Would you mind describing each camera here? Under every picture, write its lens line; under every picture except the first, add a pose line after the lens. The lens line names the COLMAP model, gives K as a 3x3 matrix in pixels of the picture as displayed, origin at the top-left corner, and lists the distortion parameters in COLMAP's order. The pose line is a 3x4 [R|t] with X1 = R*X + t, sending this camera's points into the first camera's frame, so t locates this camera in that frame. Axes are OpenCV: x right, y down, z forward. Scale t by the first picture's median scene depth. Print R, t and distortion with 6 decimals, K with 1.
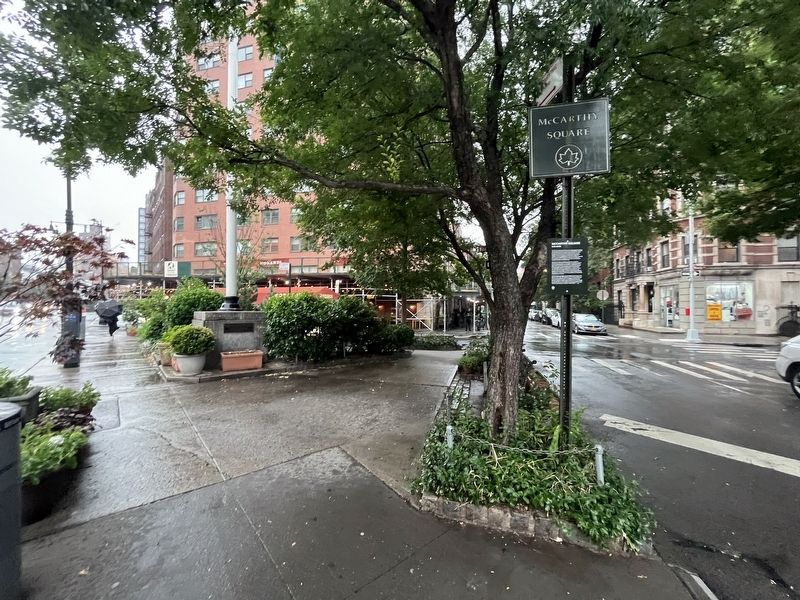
lens RADIAL K [[324.3, 0, 400.0], [0, 324.3, 300.0], [0, 0, 1]] dist [-0.000731, -0.000060]
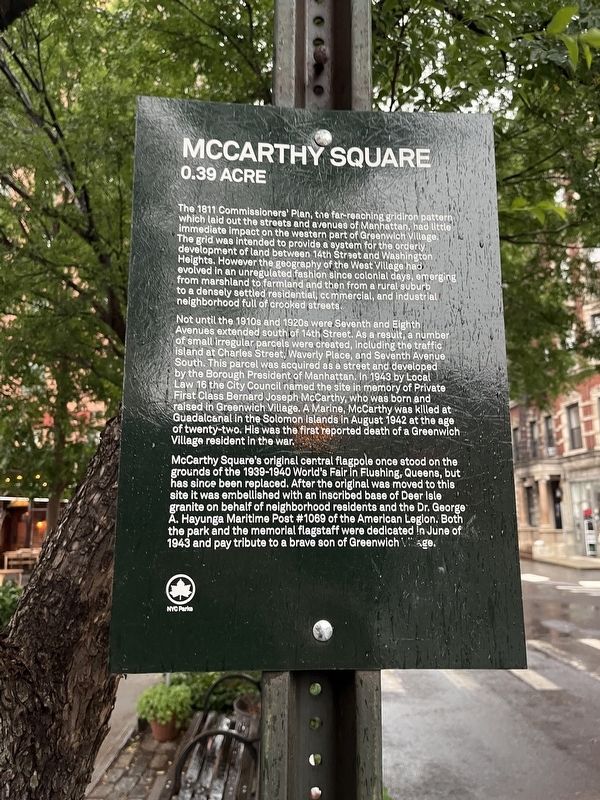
lens RADIAL K [[608.0, 0, 300.0], [0, 608.0, 400.0], [0, 0, 1]] dist [0.004016, 0.000893]
pose [[0.961972, 0.043896, 0.269597, 0.057538], [0.001767, 0.985982, -0.166844, -0.007915], [-0.273141, 0.160975, 0.948410, 0.103069]]
